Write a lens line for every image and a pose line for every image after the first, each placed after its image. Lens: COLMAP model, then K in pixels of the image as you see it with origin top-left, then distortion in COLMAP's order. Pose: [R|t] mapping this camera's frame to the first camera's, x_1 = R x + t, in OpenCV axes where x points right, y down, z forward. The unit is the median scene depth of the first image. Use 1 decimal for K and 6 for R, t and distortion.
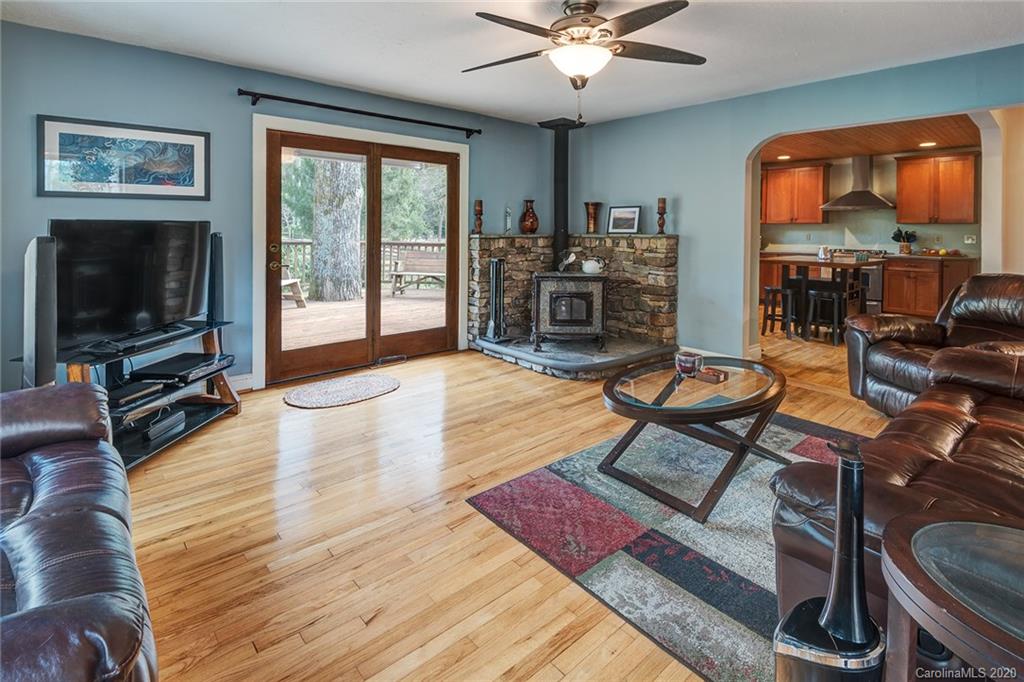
lens RADIAL K [[493.7, 0, 536.7], [0, 493.7, 306.0], [0, 0, 1]] dist [-0.004779, -0.003837]
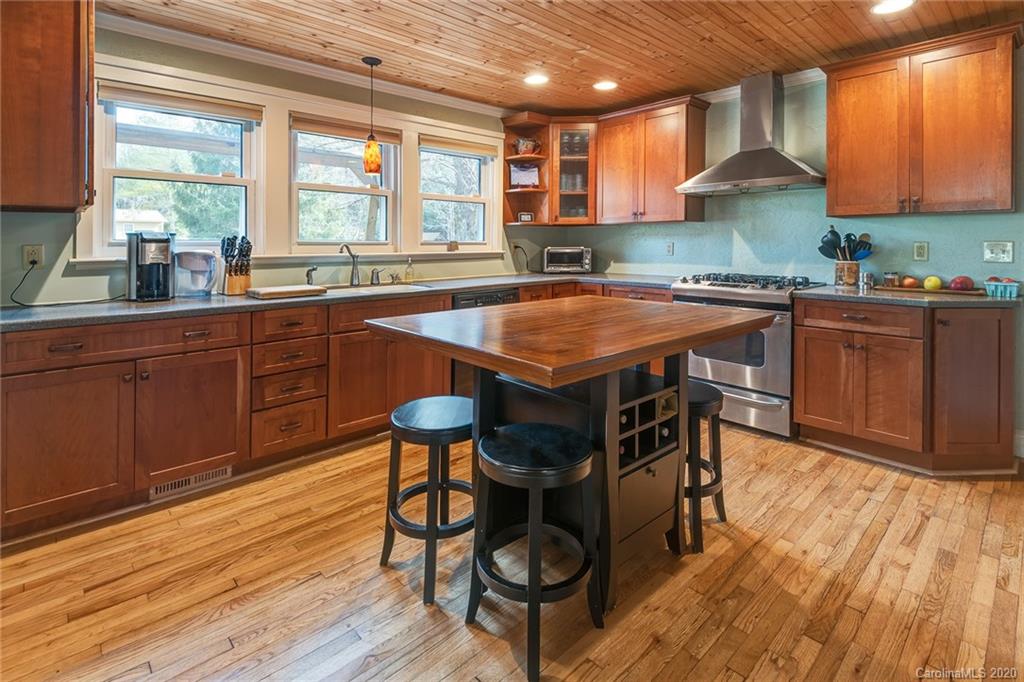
lens RADIAL K [[493.7, 0, 526.5], [0, 493.7, 322.3], [0, 0, 1]] dist [-0.004779, -0.003837]
pose [[0.999871, -0.011258, 0.011488, 0.458933], [0.011201, 0.999925, 0.005011, -0.078873], [-0.011543, -0.004882, 0.999921, 0.564558]]
